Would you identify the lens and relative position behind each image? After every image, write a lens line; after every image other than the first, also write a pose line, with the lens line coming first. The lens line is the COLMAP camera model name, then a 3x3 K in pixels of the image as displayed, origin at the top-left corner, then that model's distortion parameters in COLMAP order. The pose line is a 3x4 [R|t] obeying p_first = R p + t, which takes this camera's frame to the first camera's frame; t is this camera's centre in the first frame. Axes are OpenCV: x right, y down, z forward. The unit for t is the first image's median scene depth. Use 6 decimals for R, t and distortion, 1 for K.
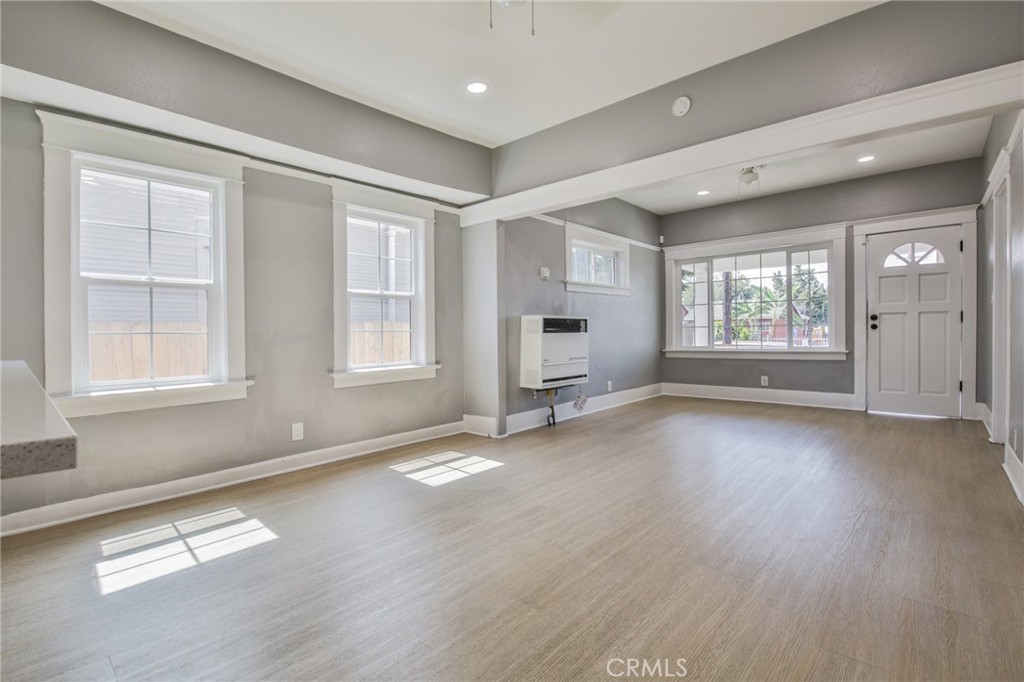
lens RADIAL K [[480.6, 0, 510.4], [0, 480.6, 313.3], [0, 0, 1]] dist [-0.002800, -0.000393]
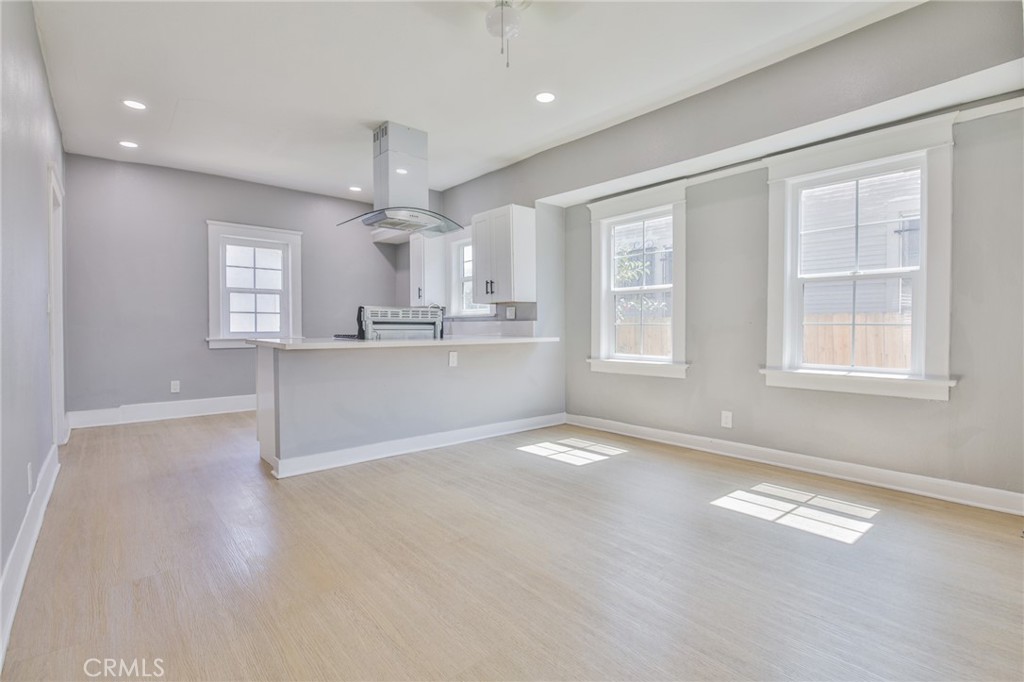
lens RADIAL K [[458.5, 0, 510.2], [0, 458.5, 331.4], [0, 0, 1]] dist [-0.001058, 0.000006]
pose [[-0.123214, 0.024432, -0.992079, 0.469804], [0.042072, 0.998927, 0.019375, 0.008839], [0.991488, -0.039351, -0.124109, 0.498040]]
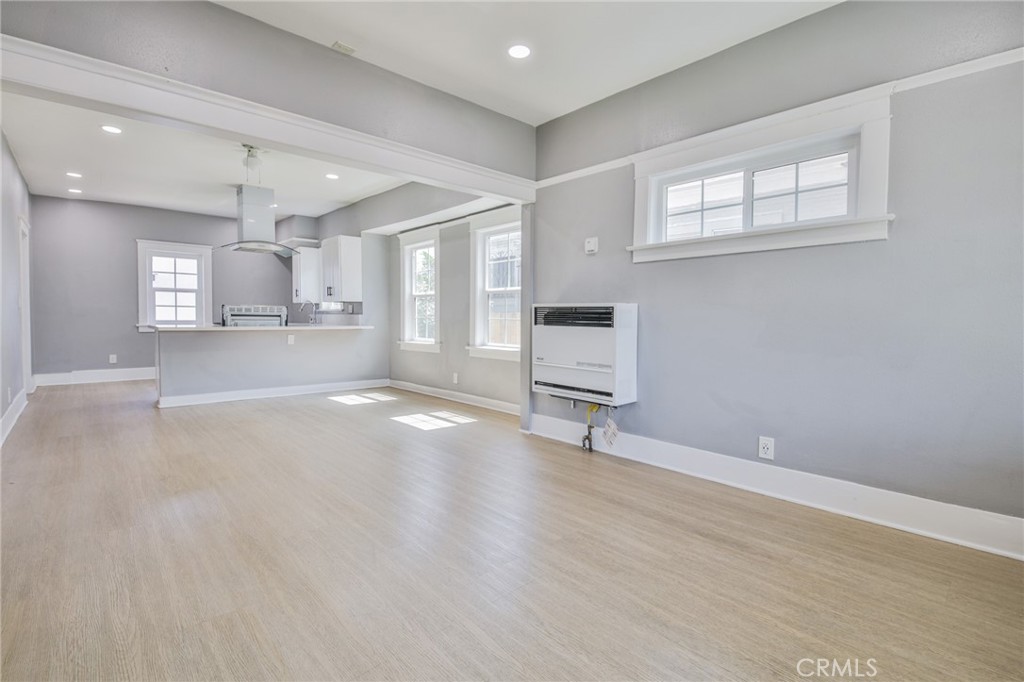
lens RADIAL K [[474.6, 0, 515.5], [0, 474.6, 330.5], [0, 0, 1]] dist [0.001680, -0.000327]
pose [[-0.110565, 0.038640, -0.993118, 0.895457], [0.031096, 0.998889, 0.035403, 0.019255], [0.993382, -0.026968, -0.111643, 1.060859]]
